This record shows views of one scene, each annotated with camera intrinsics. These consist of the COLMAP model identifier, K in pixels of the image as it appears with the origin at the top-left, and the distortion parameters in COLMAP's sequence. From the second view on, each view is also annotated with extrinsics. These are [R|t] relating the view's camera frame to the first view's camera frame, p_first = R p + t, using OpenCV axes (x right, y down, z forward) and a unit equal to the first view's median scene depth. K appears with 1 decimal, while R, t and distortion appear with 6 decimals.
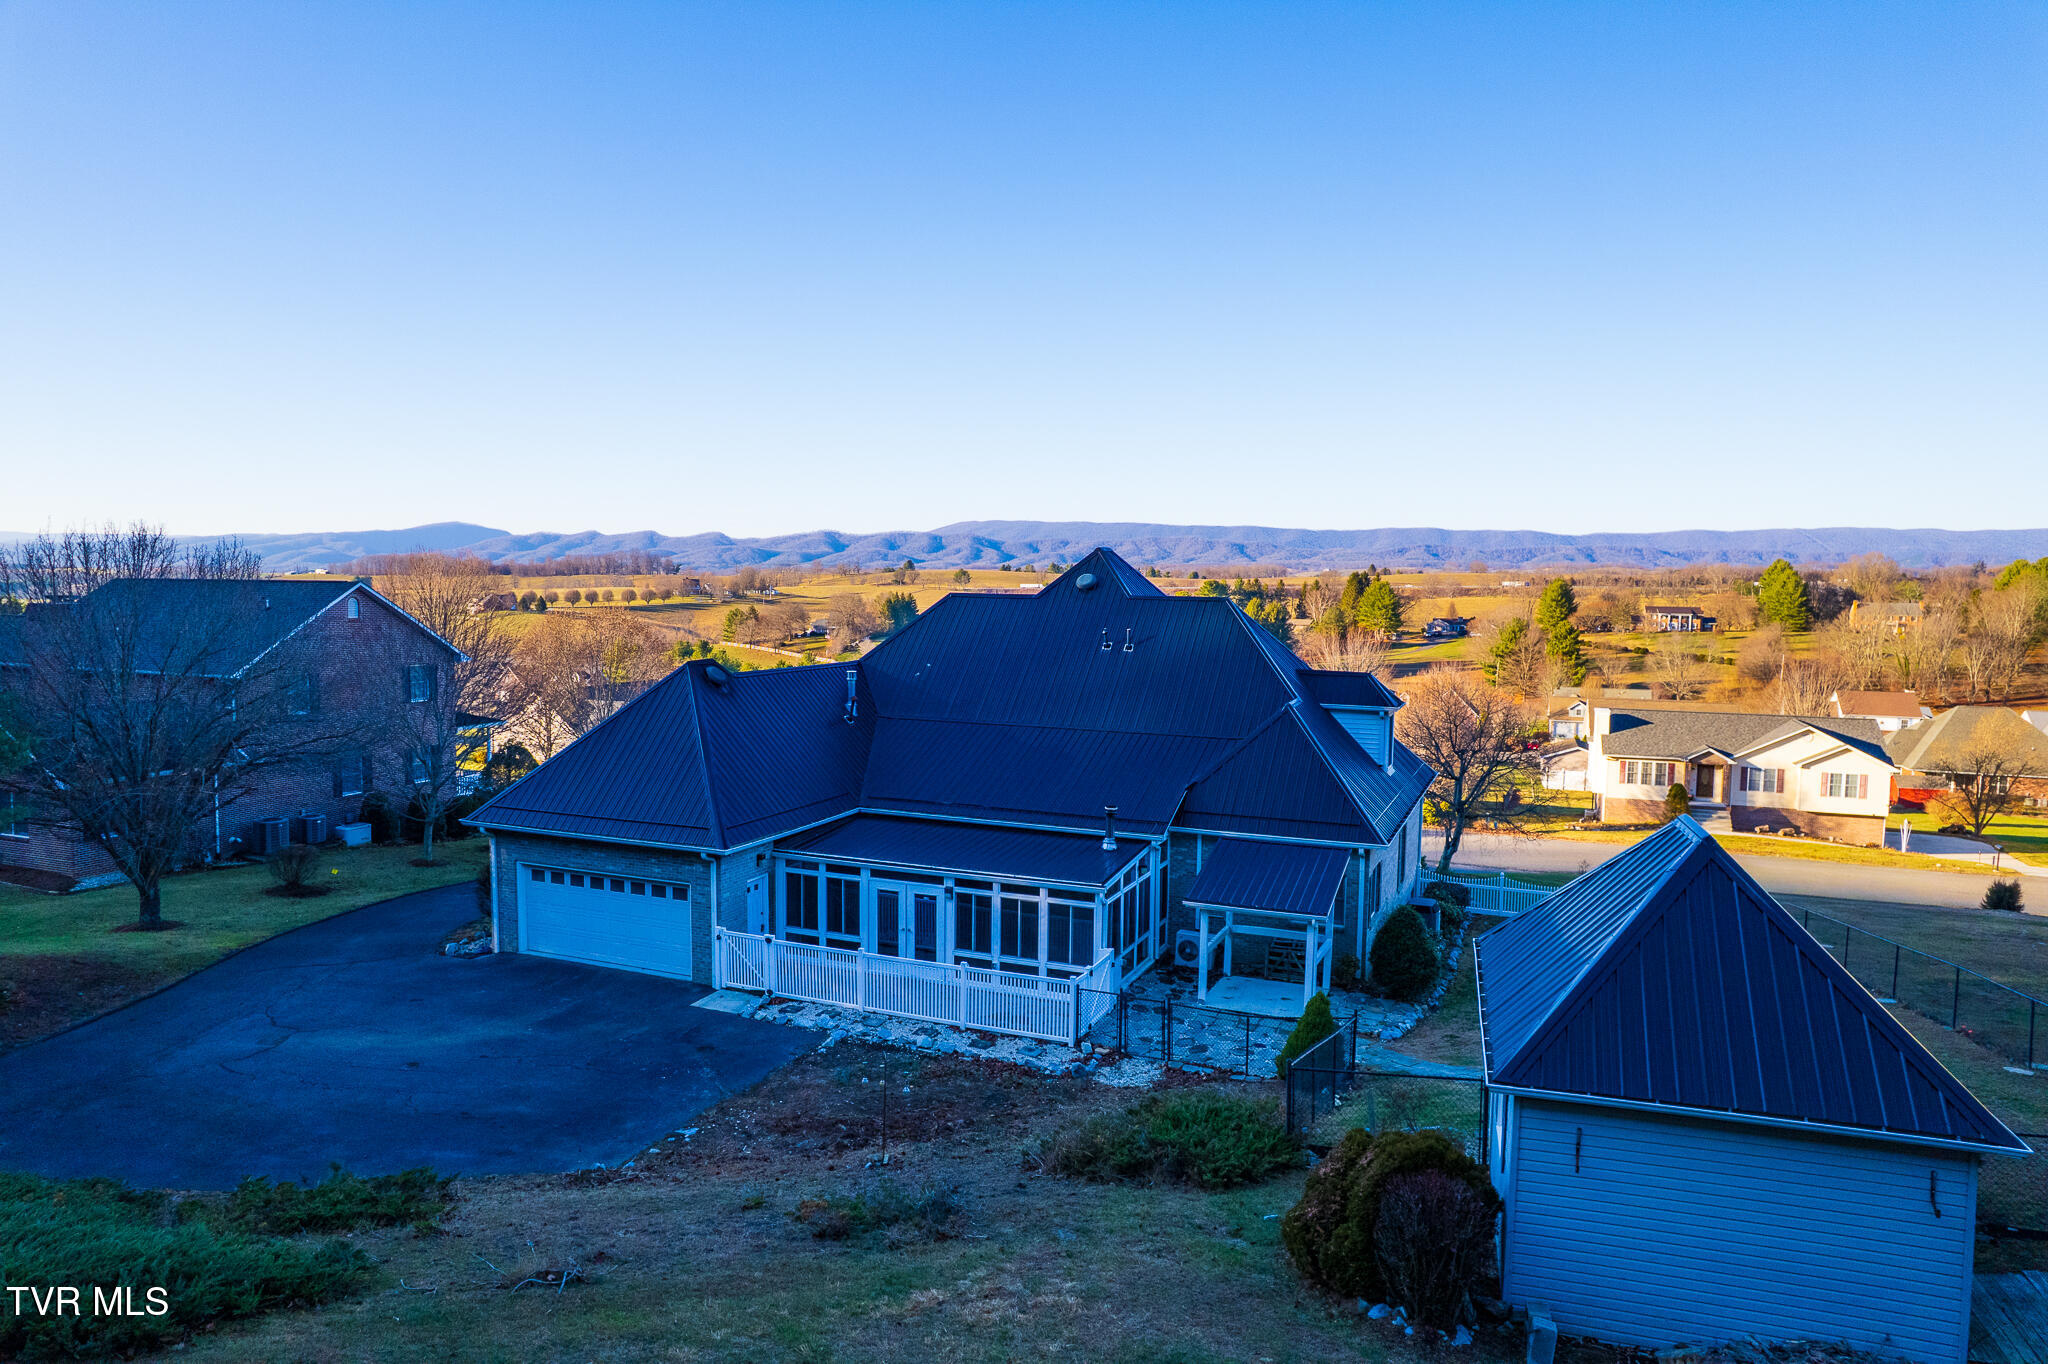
lens RADIAL K [[1318.1, 0, 1017.5], [0, 1318.1, 672.0], [0, 0, 1]] dist [-0.077532, 0.068859]
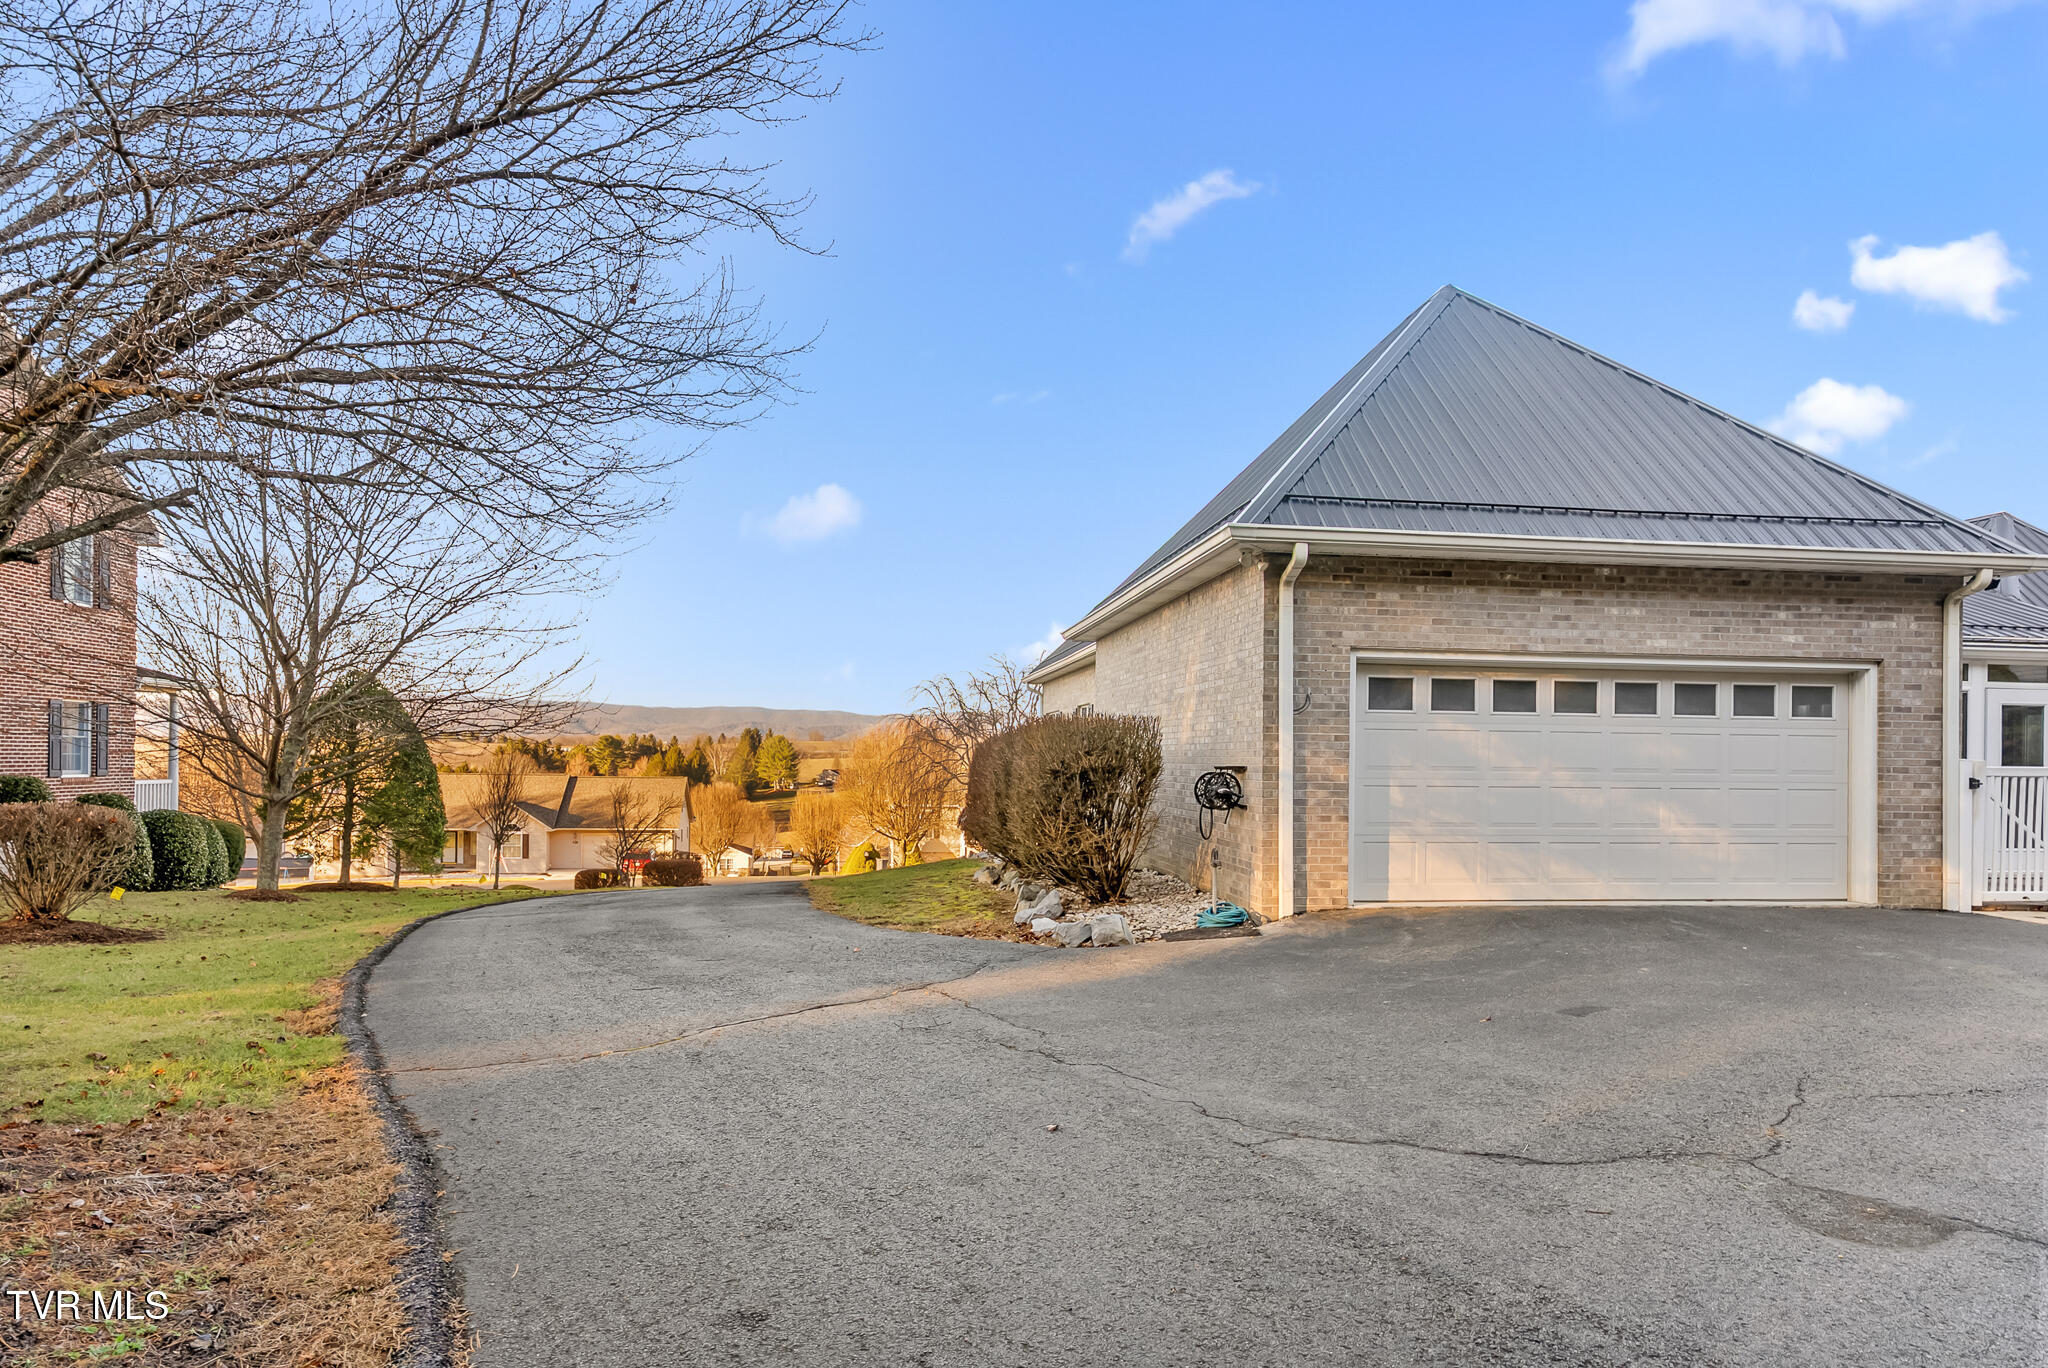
lens RADIAL K [[1318.1, 0, 1017.5], [0, 1318.1, 674.0], [0, 0, 1]] dist [-0.077532, 0.068859]
pose [[0.879563, 0.025784, 0.475084, -0.648944], [0.034609, 0.992418, -0.117935, 0.194124], [-0.474523, 0.120173, 0.872001, 0.737809]]
